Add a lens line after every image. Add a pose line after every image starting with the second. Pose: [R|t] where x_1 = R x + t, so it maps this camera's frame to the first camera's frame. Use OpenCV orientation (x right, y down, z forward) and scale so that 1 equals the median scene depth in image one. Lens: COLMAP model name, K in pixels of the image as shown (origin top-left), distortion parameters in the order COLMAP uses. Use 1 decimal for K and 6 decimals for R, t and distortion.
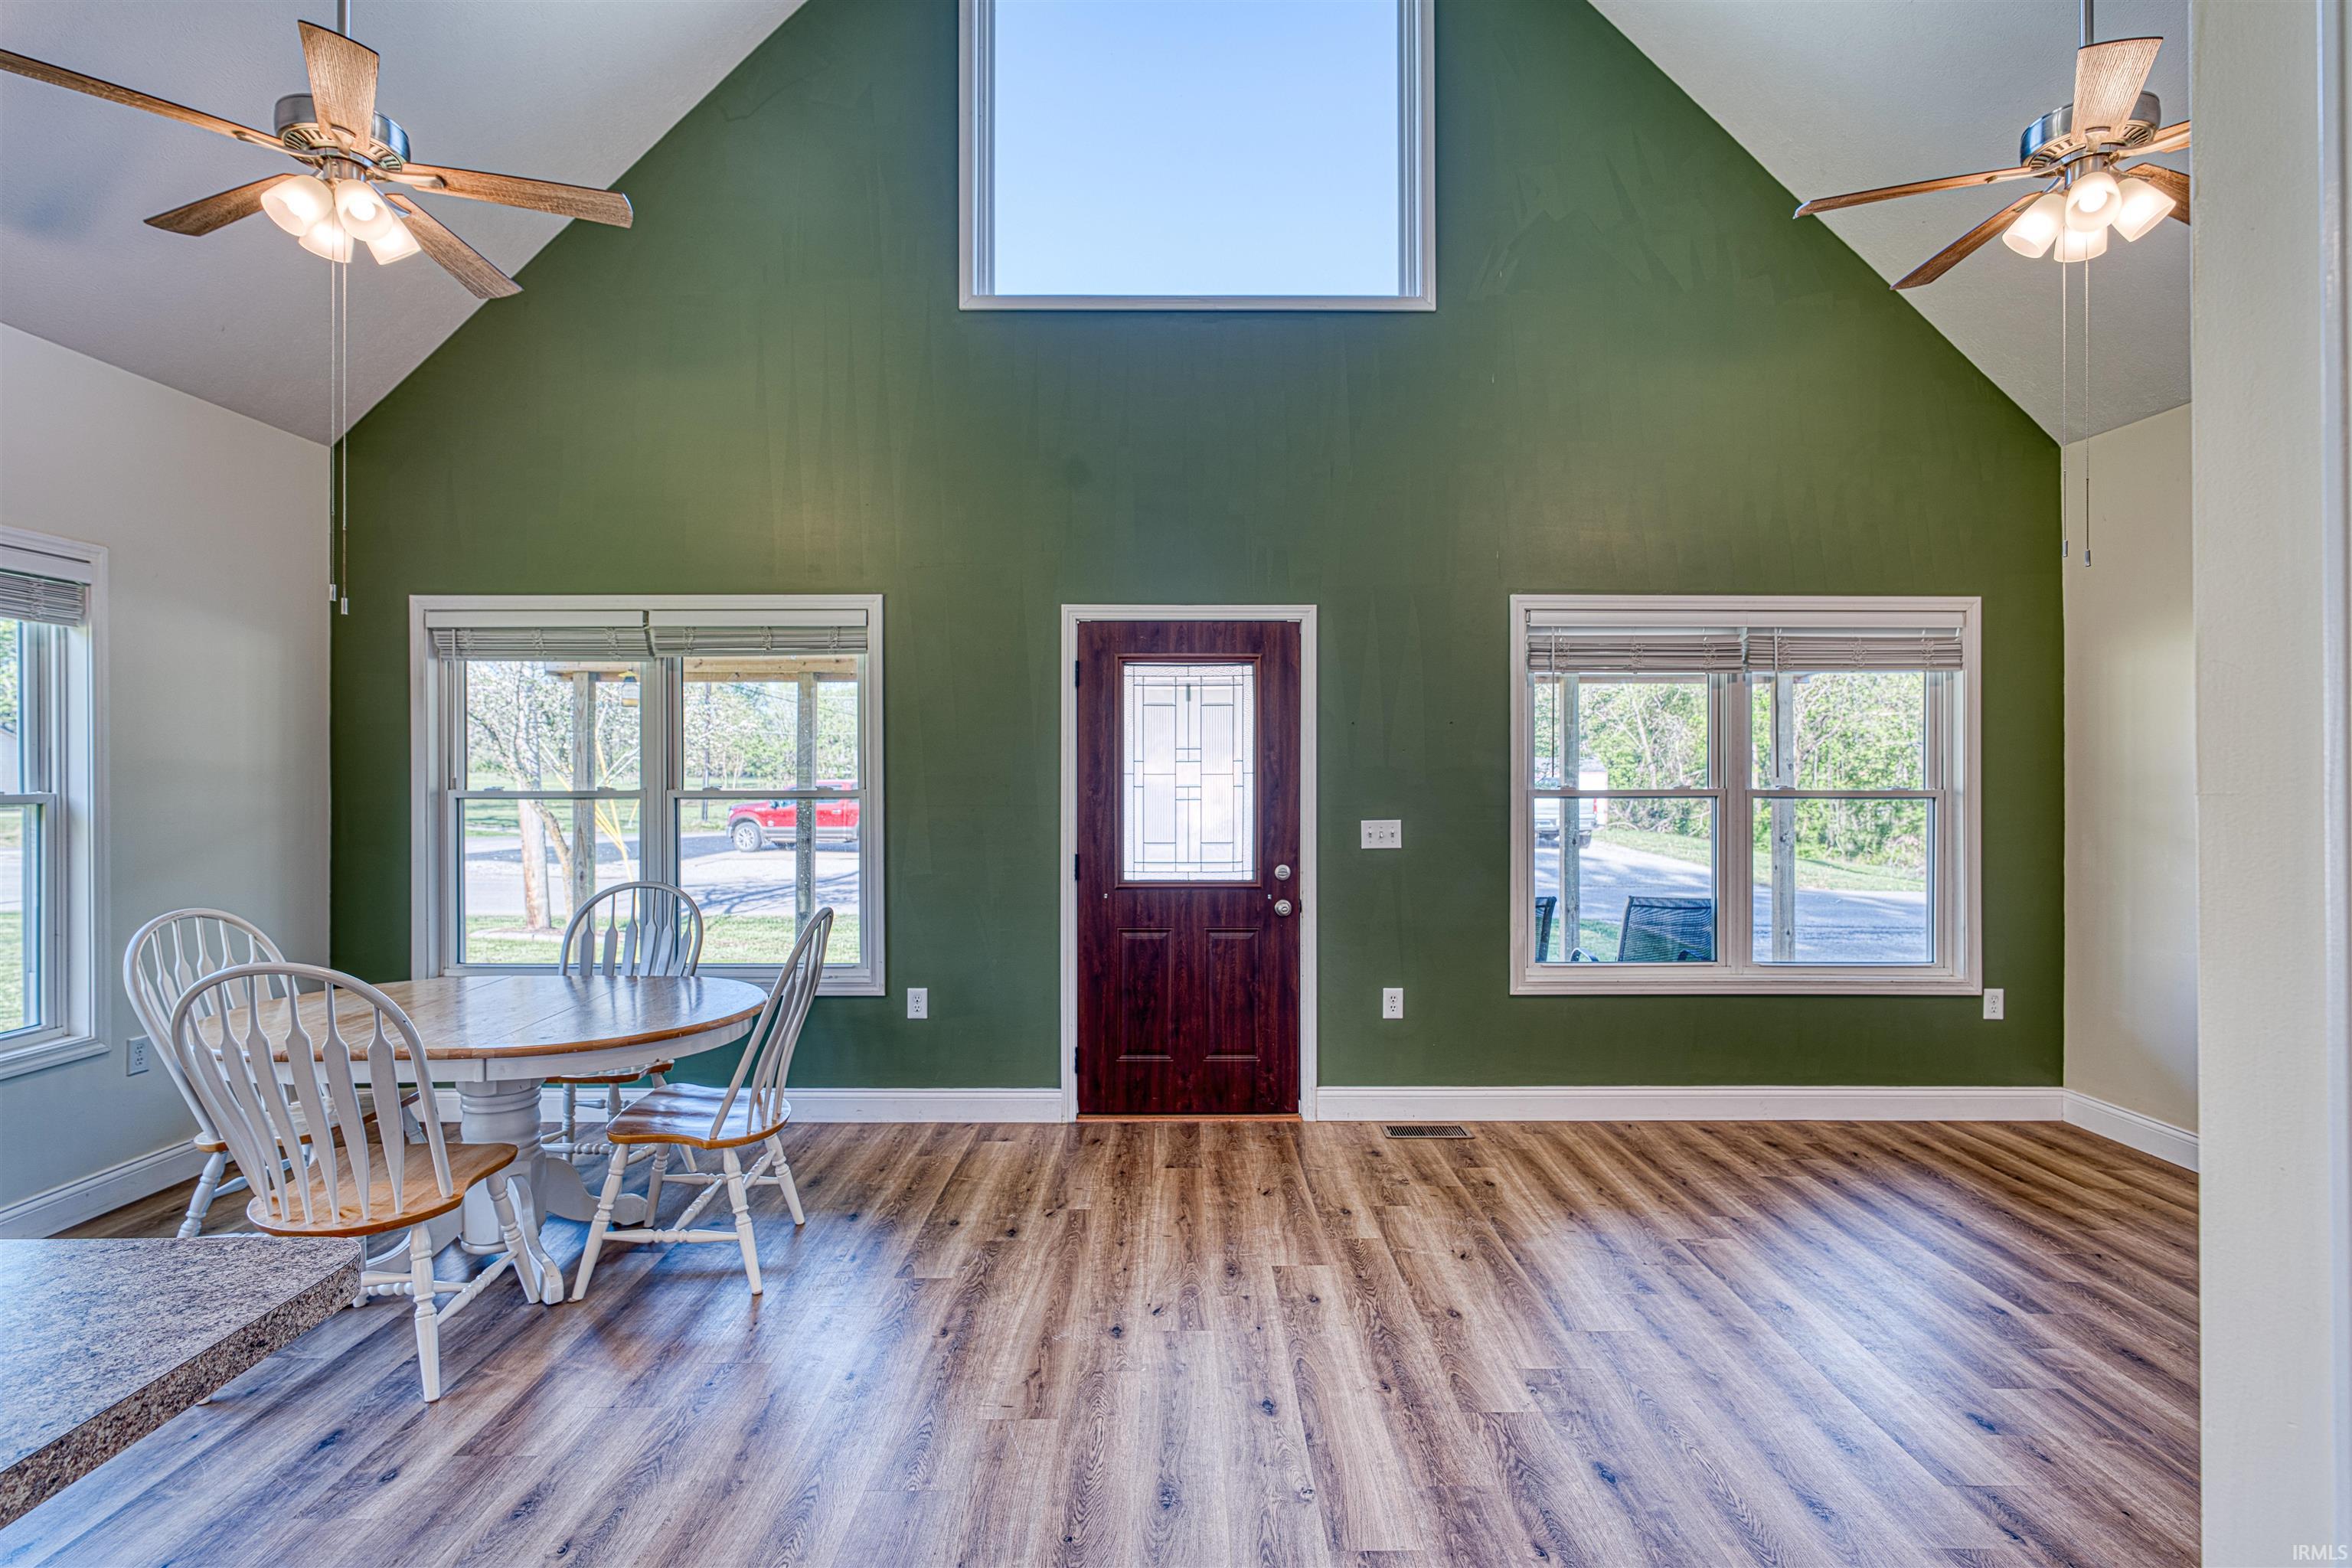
lens RADIAL K [[1145.4, 0, 1177.0], [0, 1145.4, 780.0], [0, 0, 1]] dist [-0.010086, 0.004529]
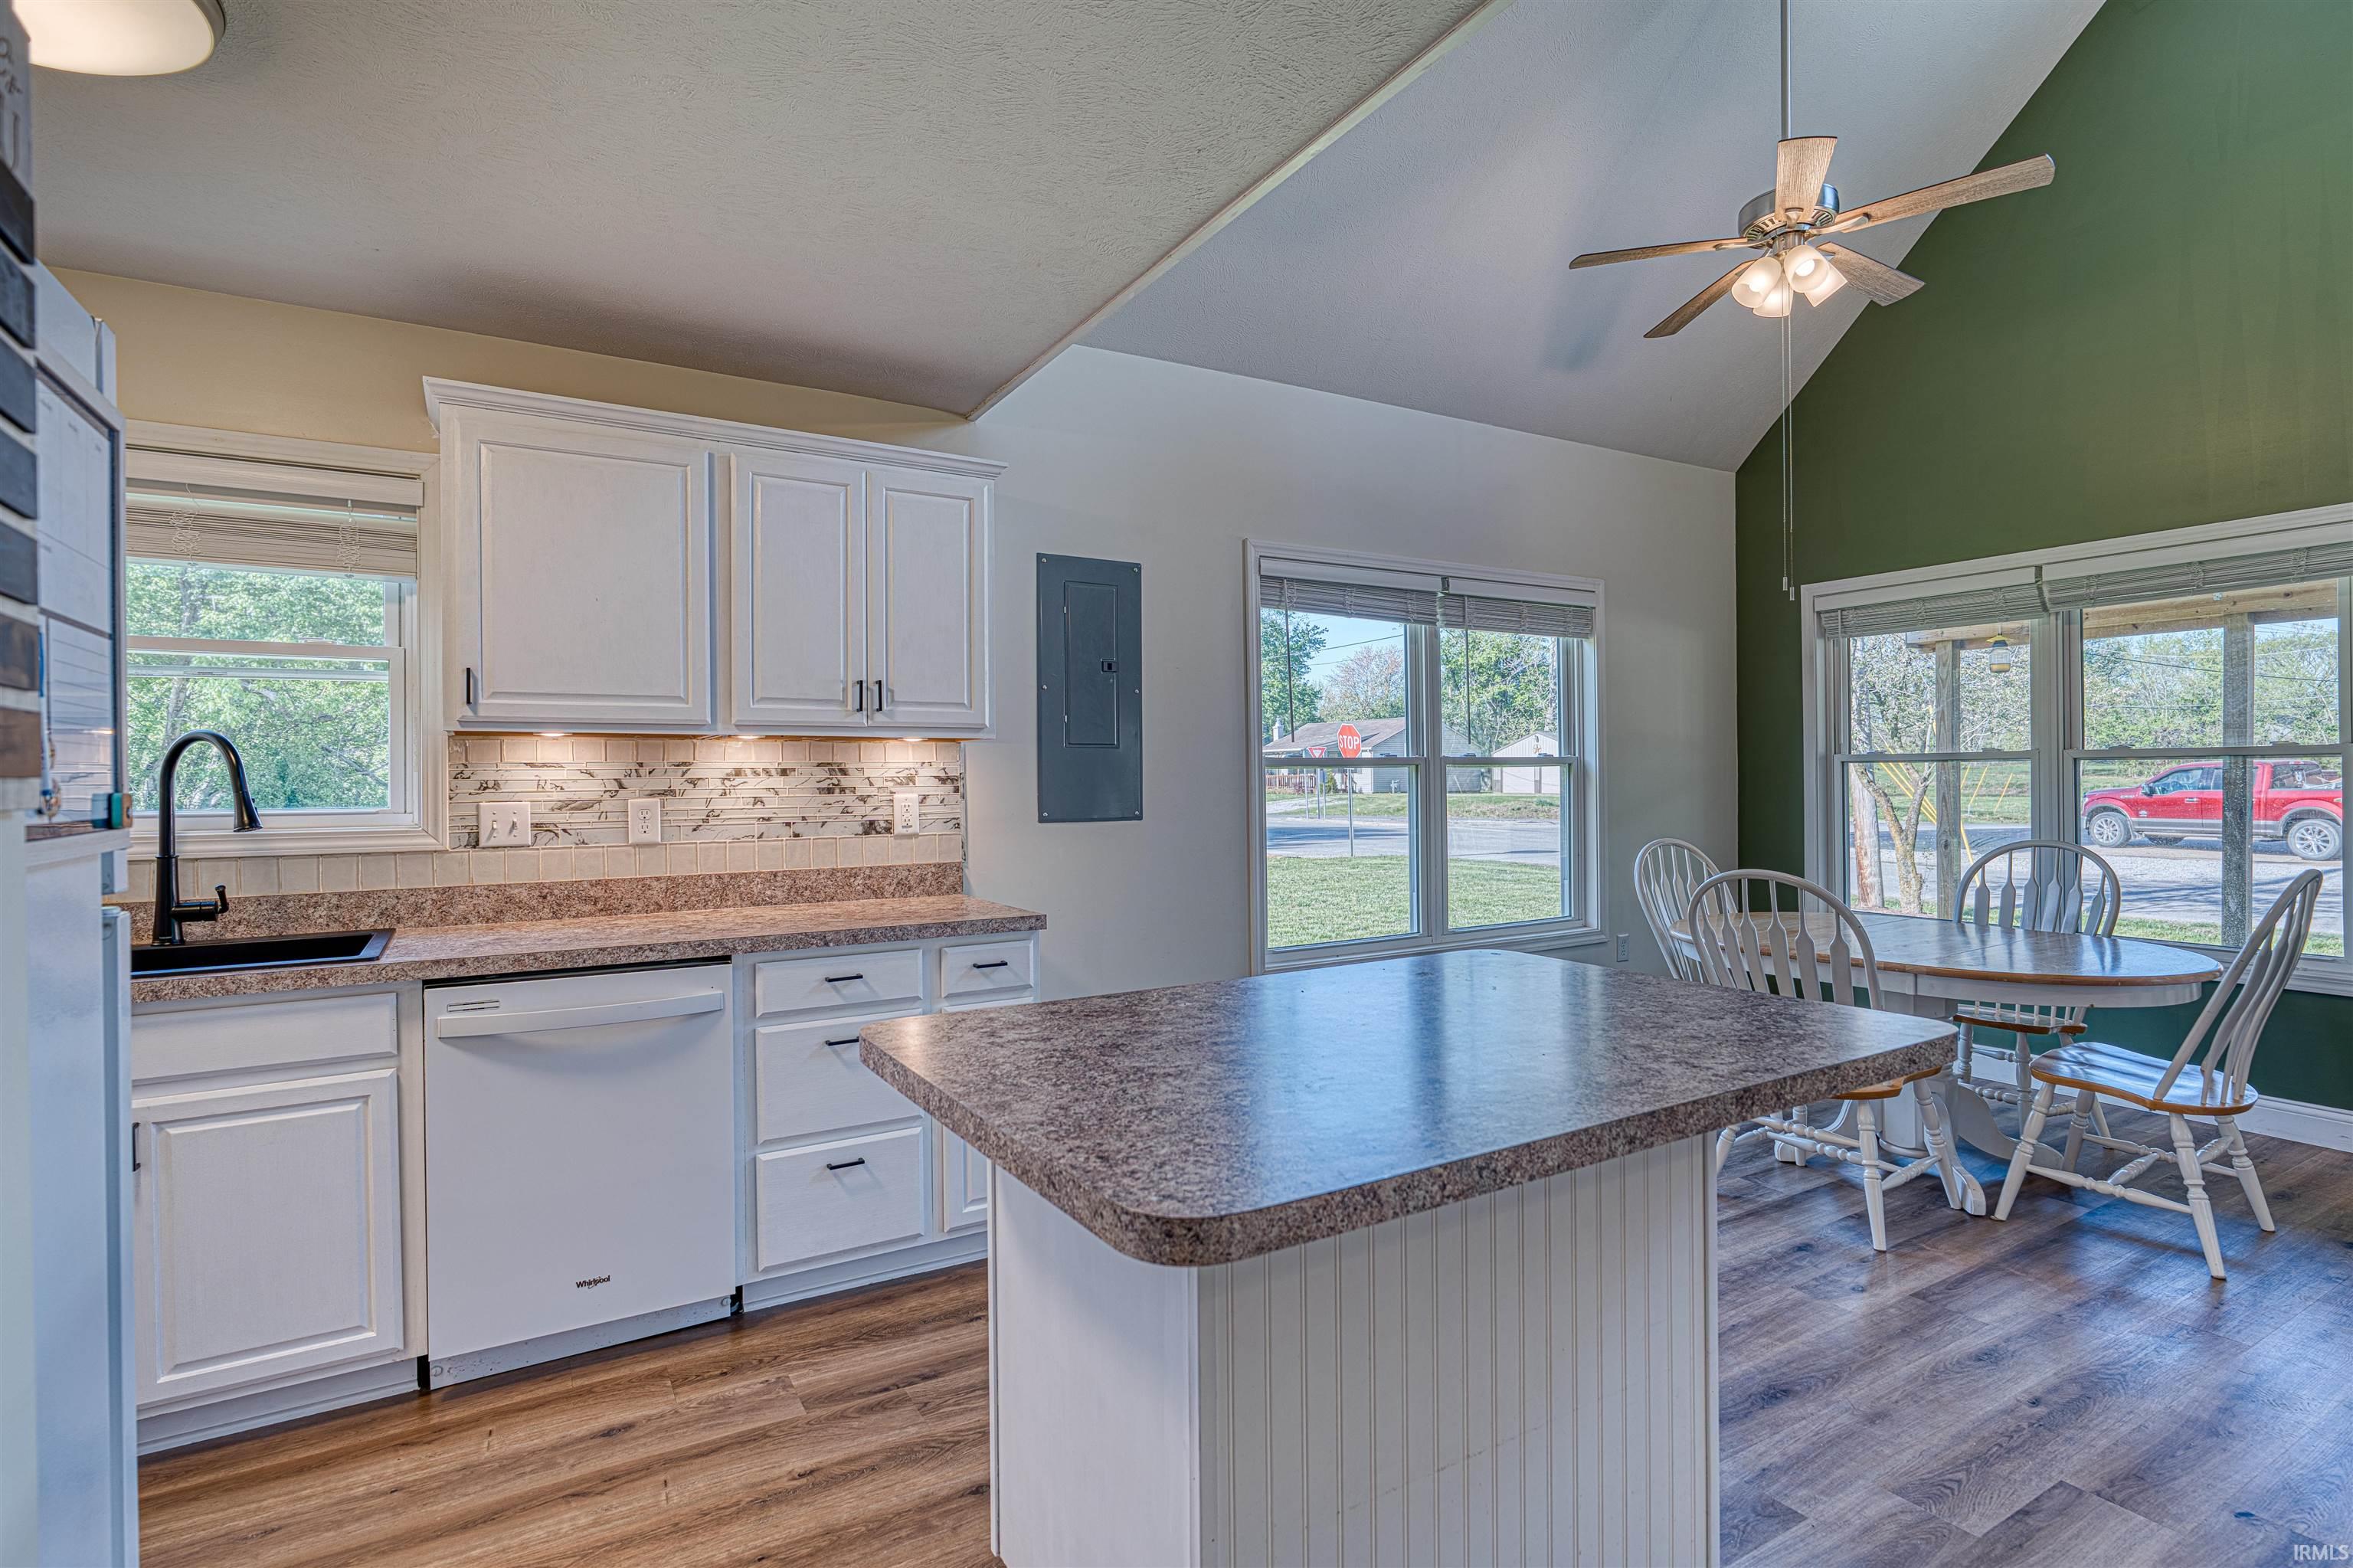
lens RADIAL K [[1145.9, 0, 1178.1], [0, 1145.9, 780.3], [0, 0, 1]] dist [-0.010086, 0.004529]
pose [[0.508599, -0.000120, -0.861003, -0.000940], [0.008664, 0.999950, 0.004978, 0.023237], [0.860960, -0.009992, 0.508575, -0.126243]]
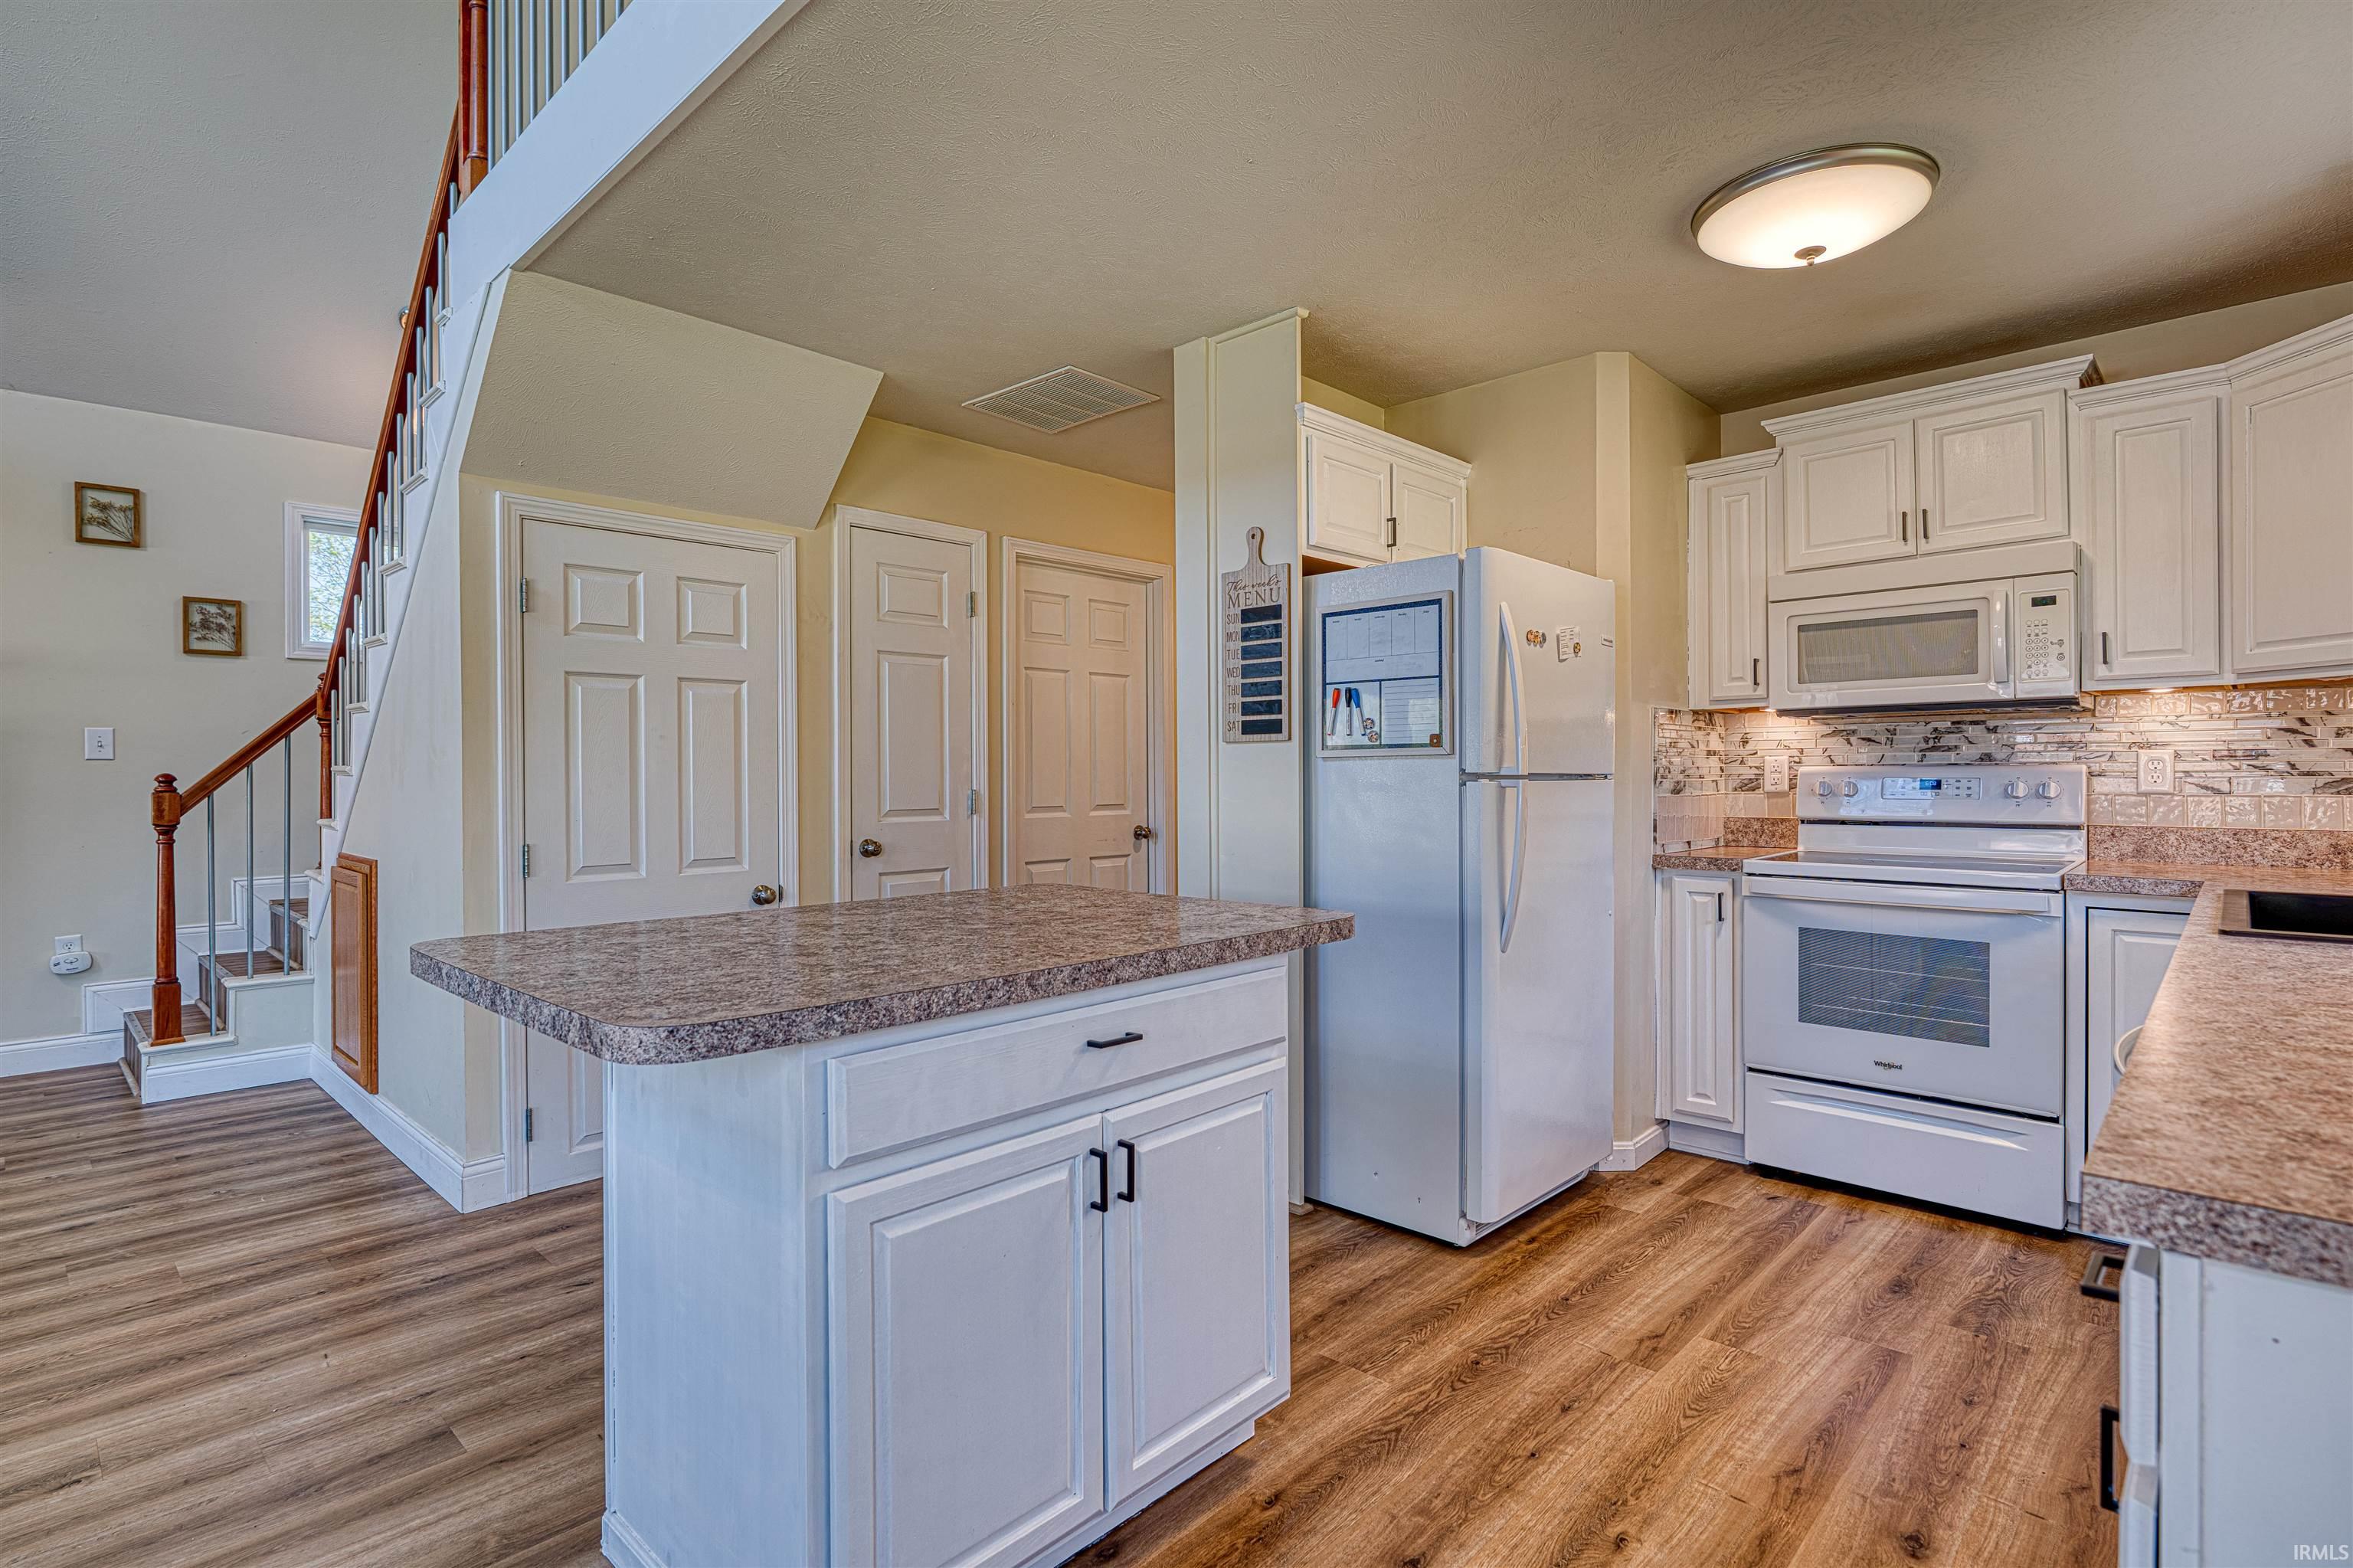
lens RADIAL K [[1145.9, 0, 1178.1], [0, 1145.9, 778.7], [0, 0, 1]] dist [-0.010086, 0.004529]
pose [[-0.721683, 0.000771, 0.692223, -0.621910], [0.005357, 0.999976, 0.004472, 0.045541], [-0.692203, 0.006935, -0.721670, 0.344970]]
